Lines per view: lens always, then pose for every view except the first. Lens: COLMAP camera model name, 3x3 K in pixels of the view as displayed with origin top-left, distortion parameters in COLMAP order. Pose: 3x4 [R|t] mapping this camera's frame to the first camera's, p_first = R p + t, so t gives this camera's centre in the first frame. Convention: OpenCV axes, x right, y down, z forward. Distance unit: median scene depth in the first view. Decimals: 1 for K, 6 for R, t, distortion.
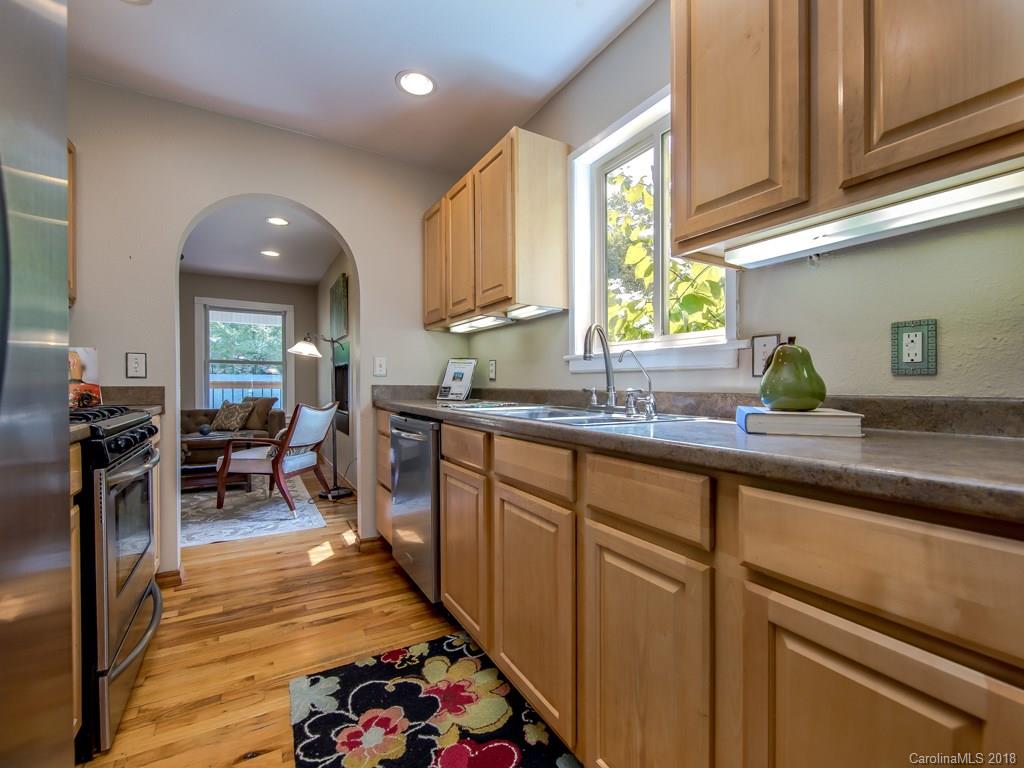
lens RADIAL K [[451.1, 0, 515.9], [0, 451.1, 386.6], [0, 0, 1]] dist [0.002072, 0.000157]
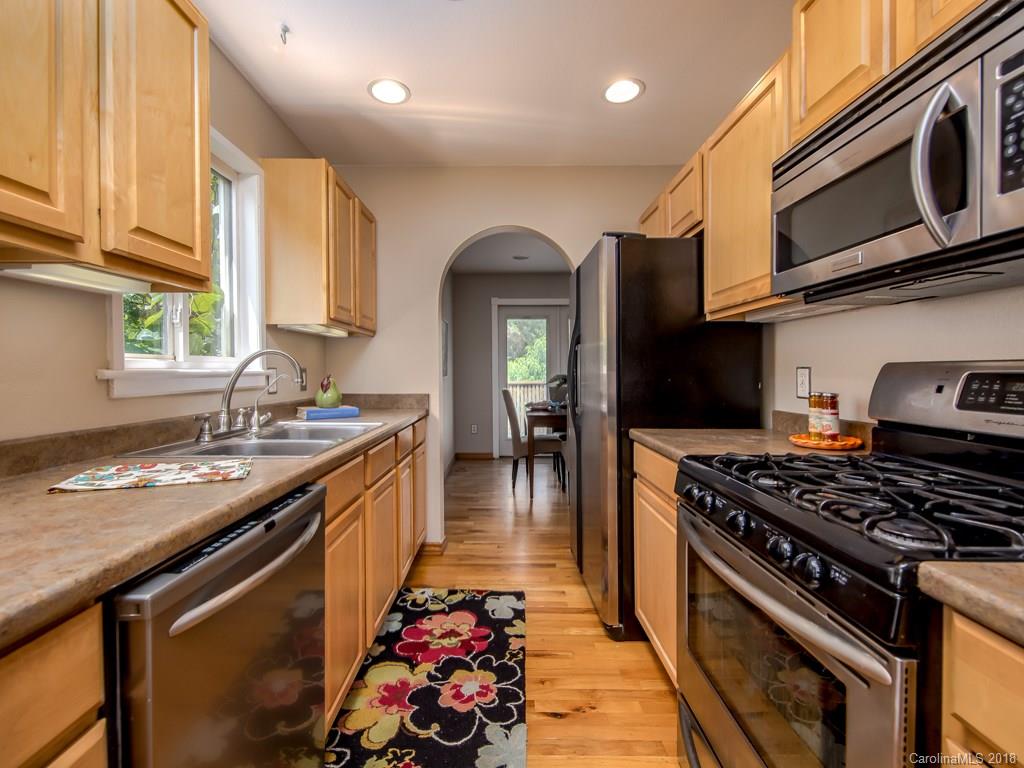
lens RADIAL K [[451.1, 0, 508.8], [0, 451.1, 375.7], [0, 0, 1]] dist [0.002072, 0.000157]
pose [[-0.862675, -0.008678, 0.505685, -0.987316], [-0.000666, 0.999871, 0.016023, -0.113194], [-0.505759, 0.013486, -0.862569, 1.919728]]
